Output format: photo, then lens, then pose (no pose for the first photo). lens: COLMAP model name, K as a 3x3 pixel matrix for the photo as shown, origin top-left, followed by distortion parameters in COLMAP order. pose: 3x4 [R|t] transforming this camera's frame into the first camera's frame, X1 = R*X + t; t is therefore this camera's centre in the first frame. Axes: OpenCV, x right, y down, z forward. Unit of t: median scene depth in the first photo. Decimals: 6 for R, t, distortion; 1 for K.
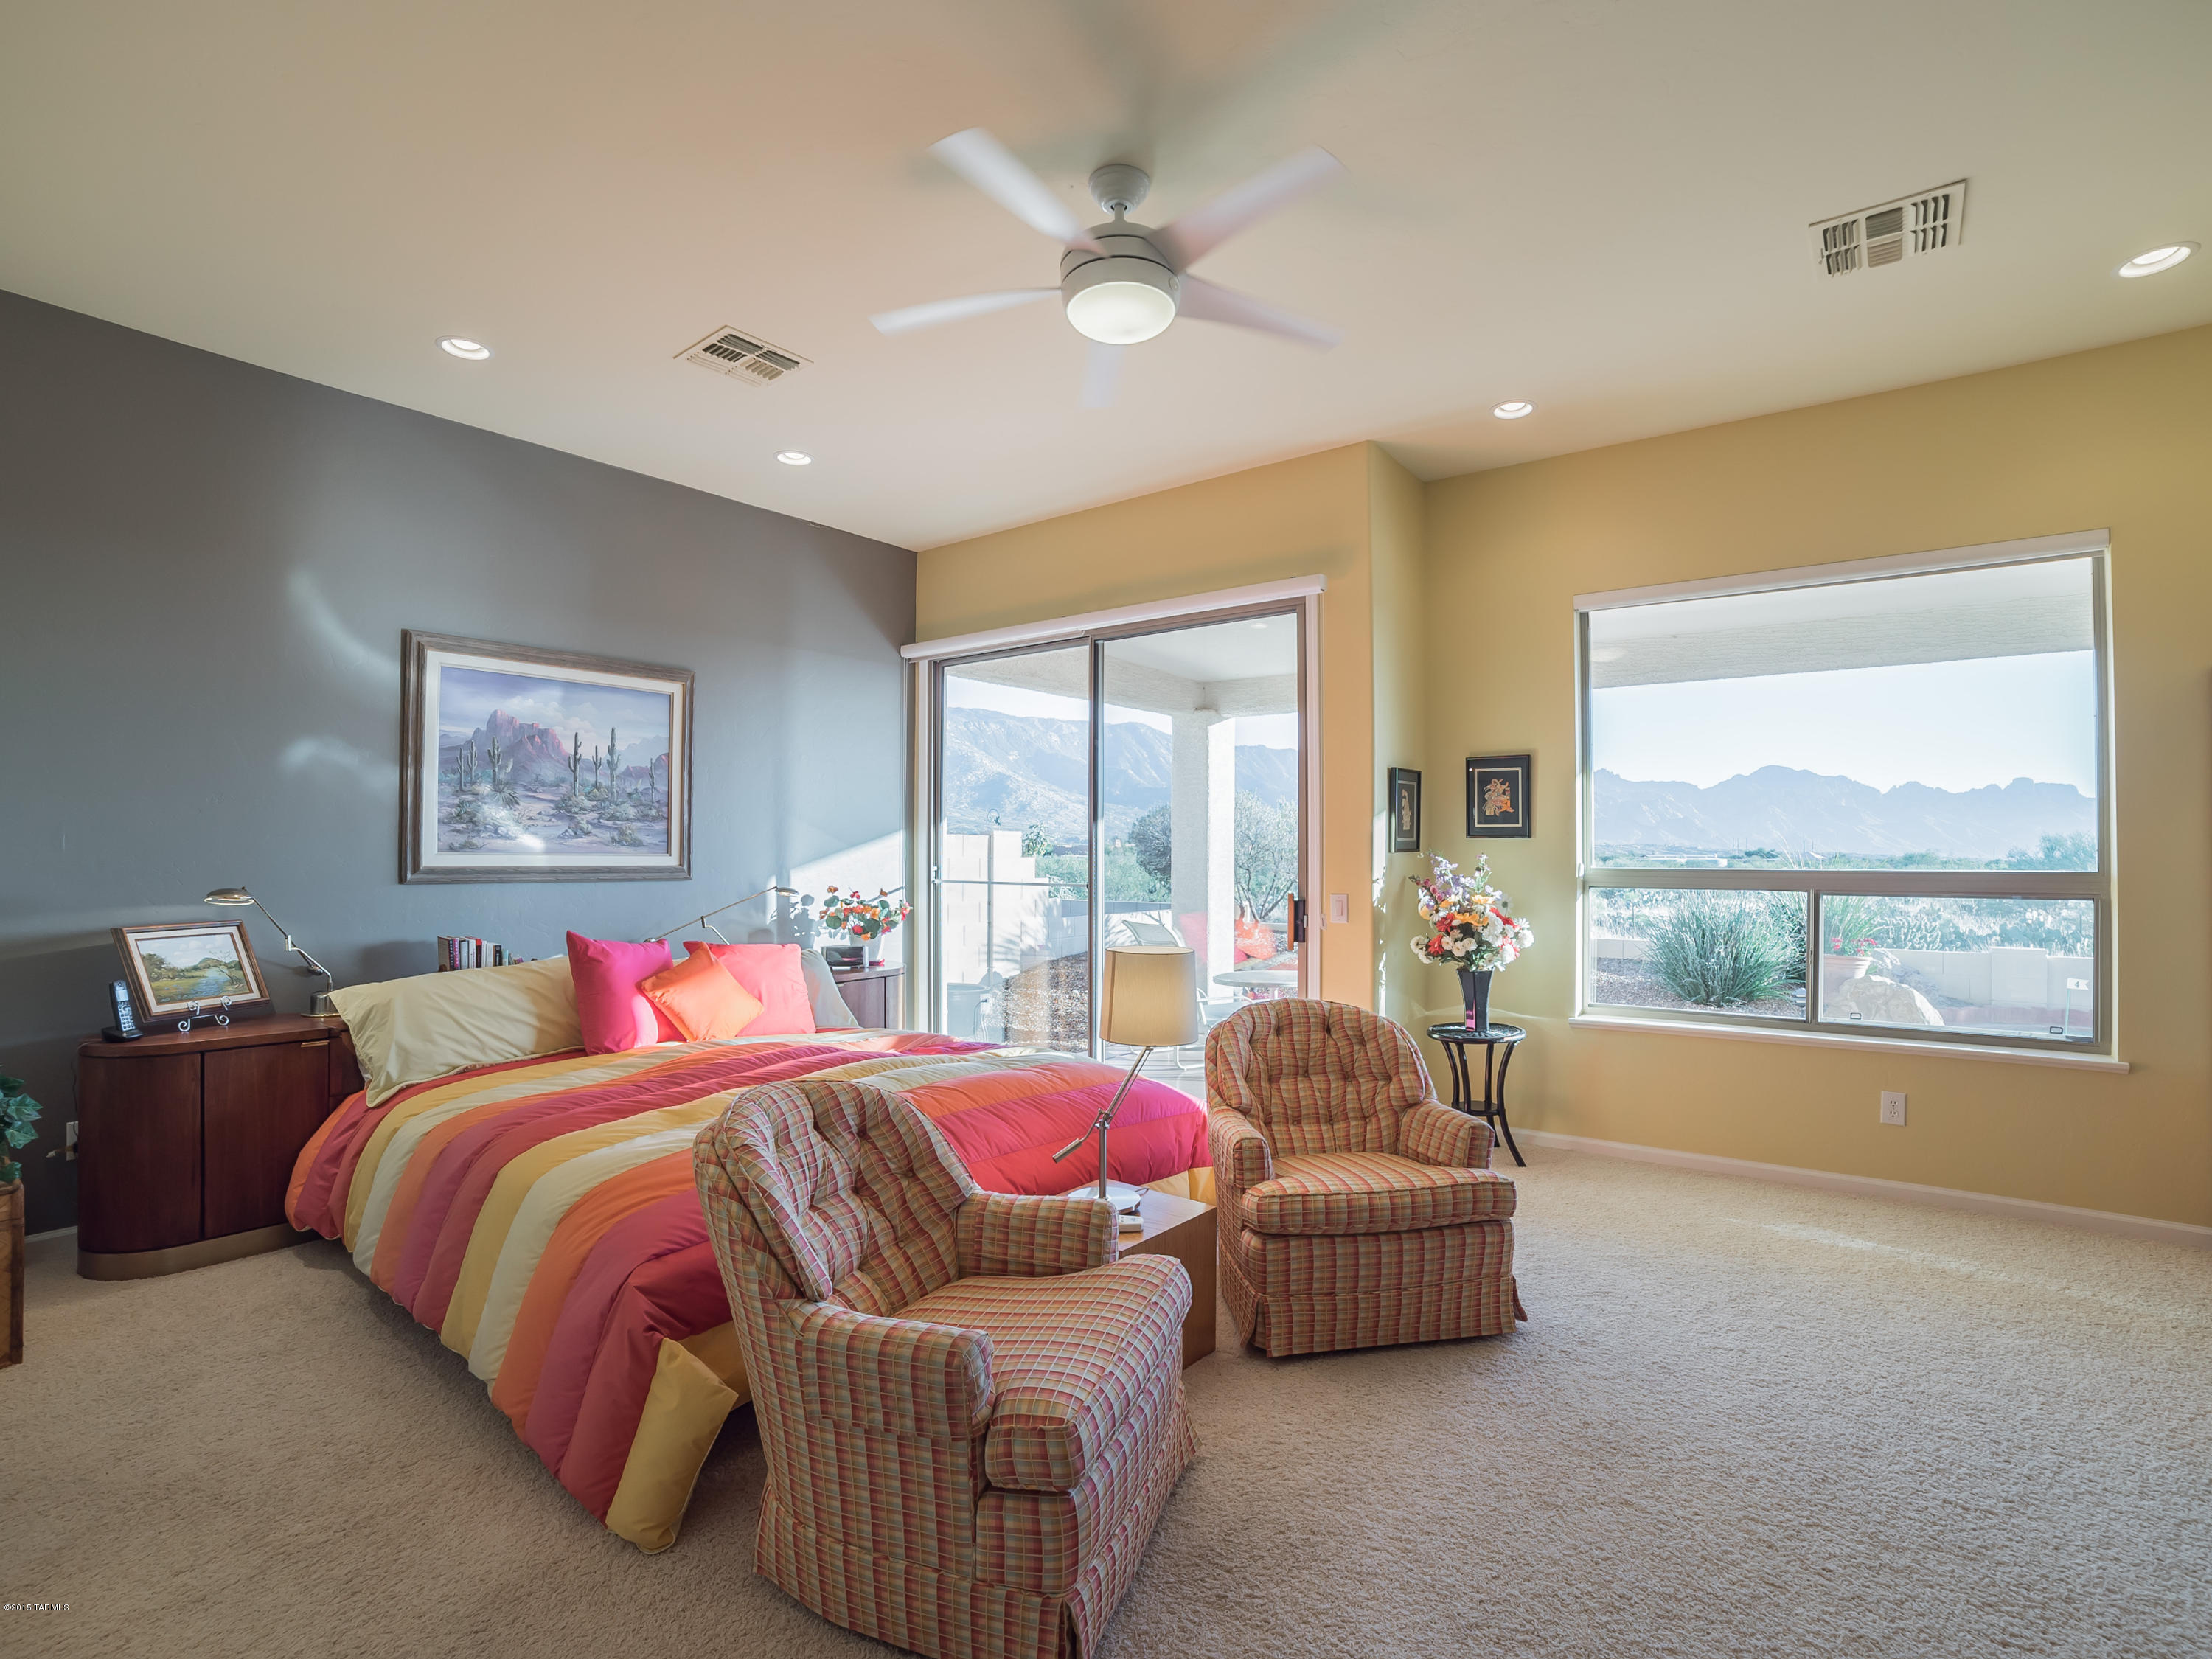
lens RADIAL K [[1065.6, 0, 1138.9], [0, 1065.6, 824.5], [0, 0, 1]] dist [-0.075423, 0.000773]
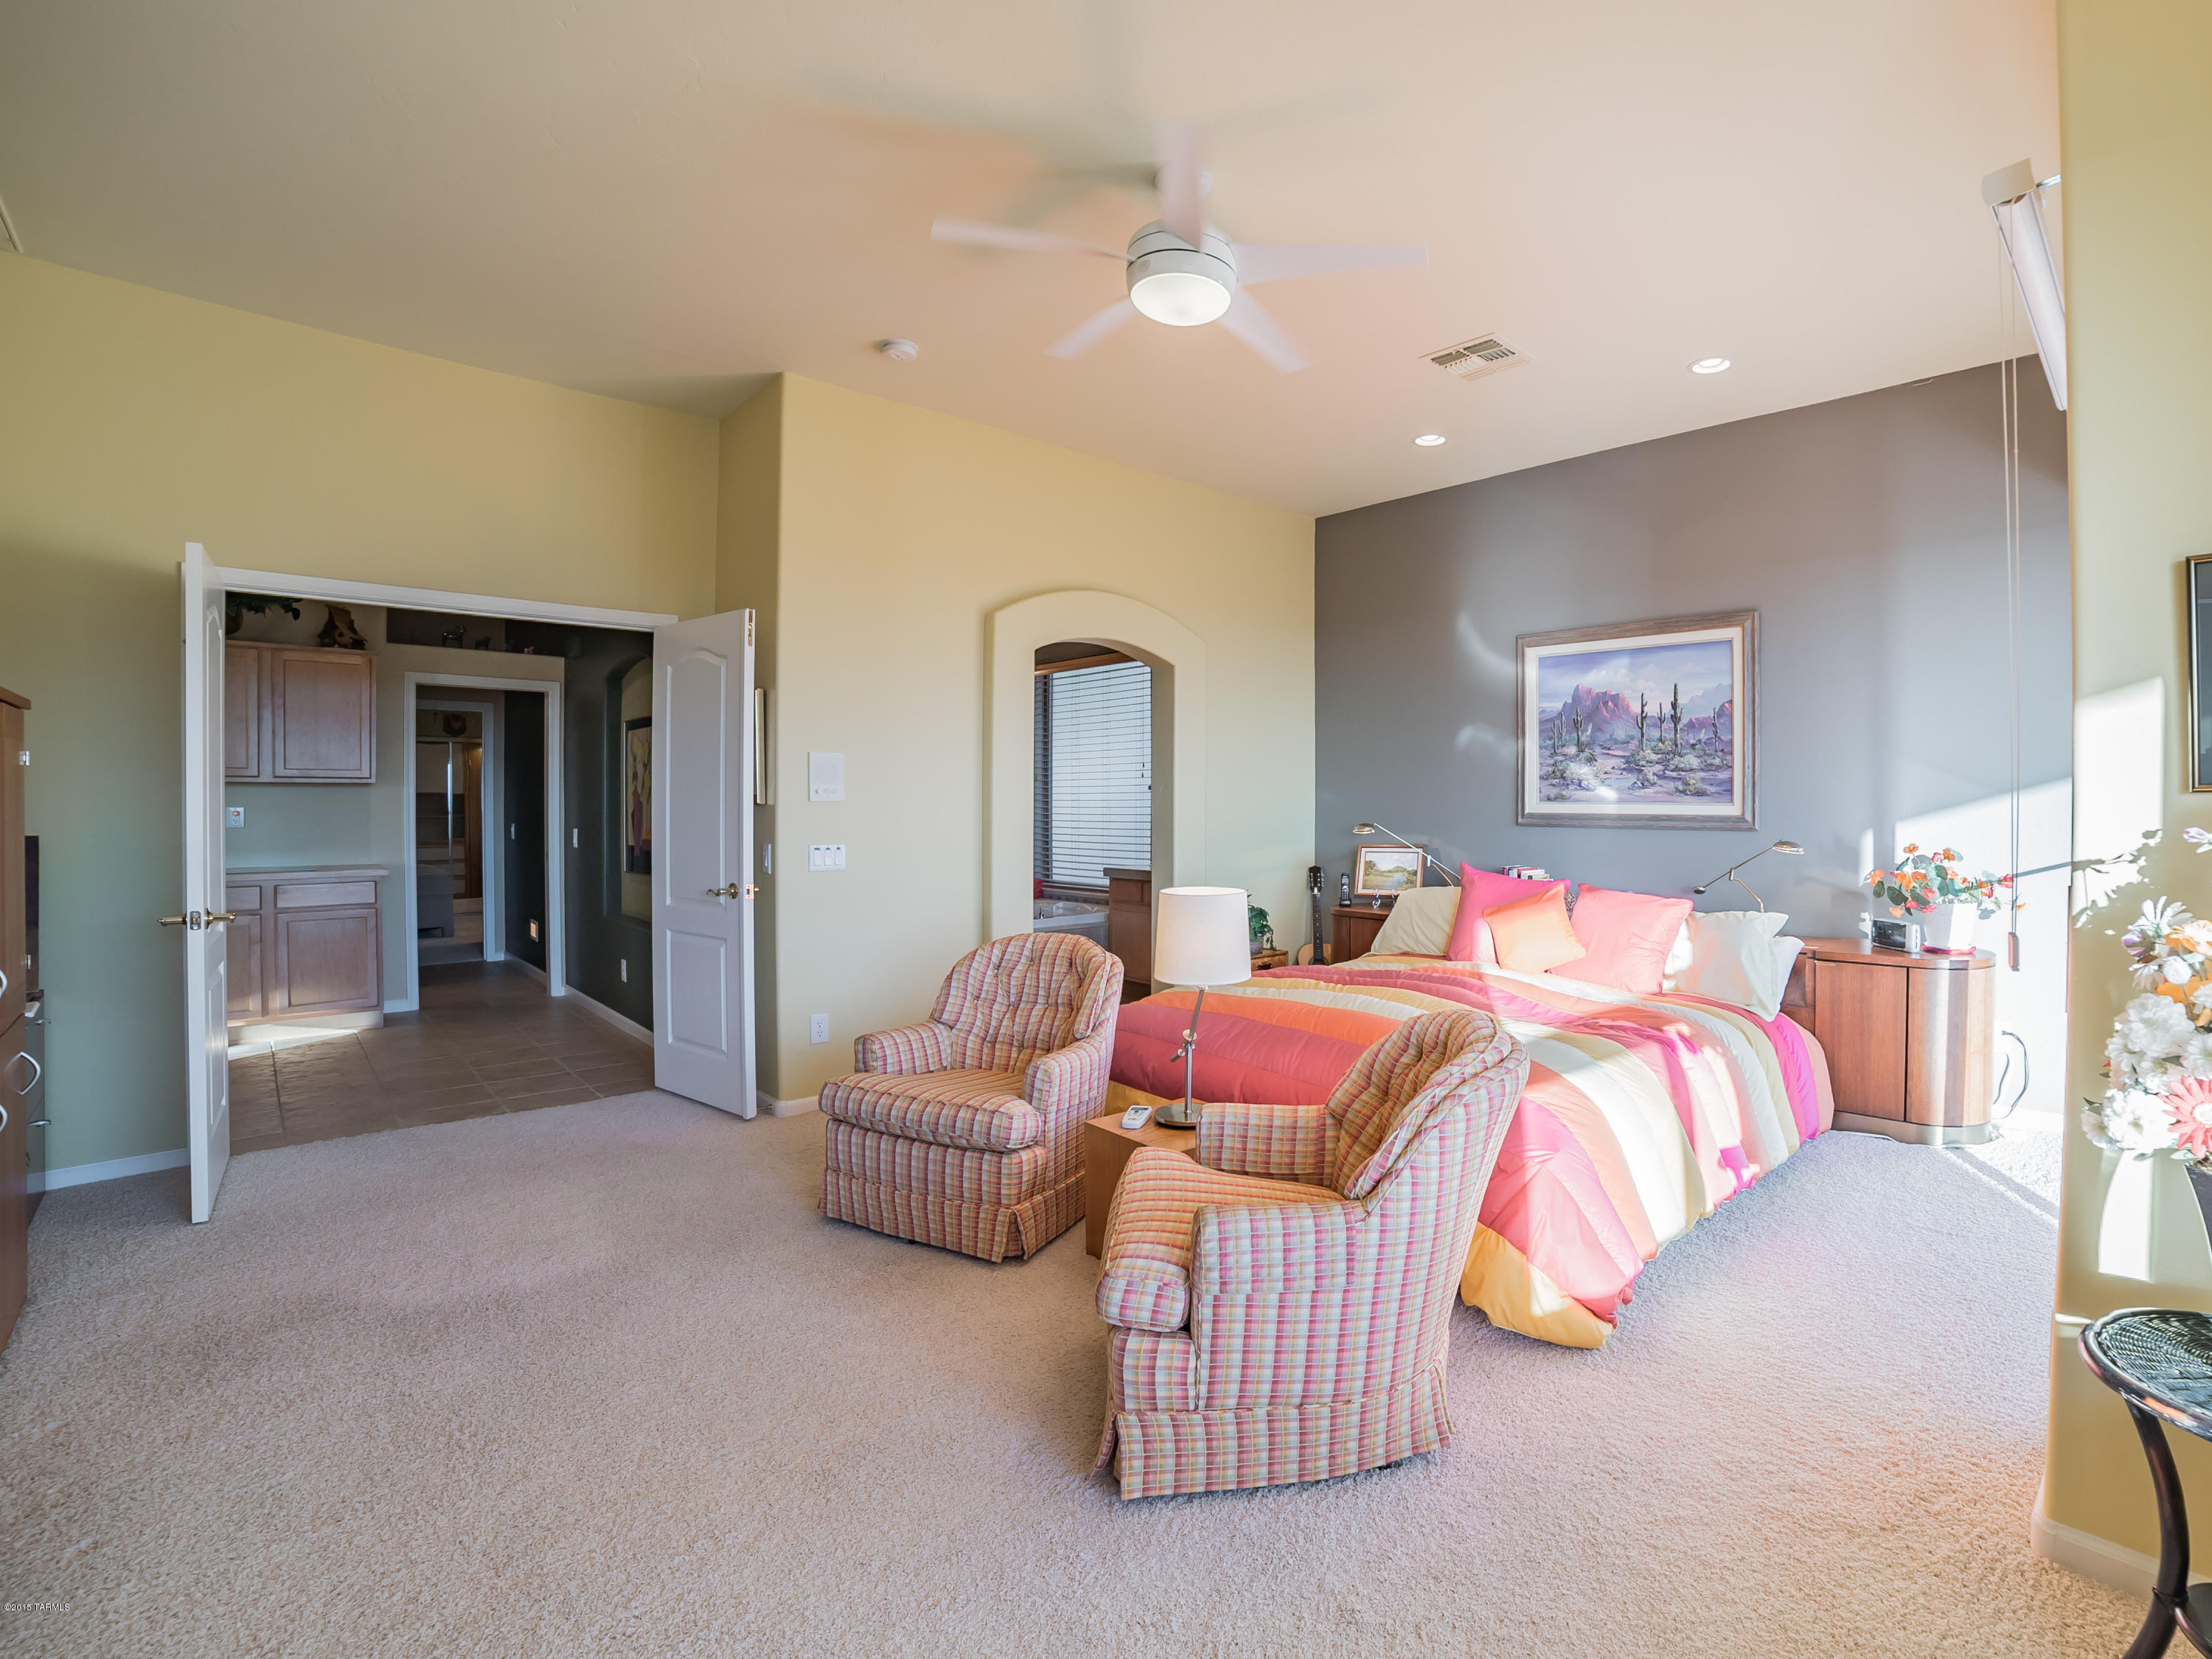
lens RADIAL K [[1065.6, 0, 1138.9], [0, 1065.6, 824.5], [0, 0, 1]] dist [-0.075423, 0.000773]
pose [[-0.206738, 0.015748, -0.978269, 0.661839], [0.020998, 0.999712, 0.011656, 0.026859], [0.978171, -0.018132, -0.207010, 0.712750]]
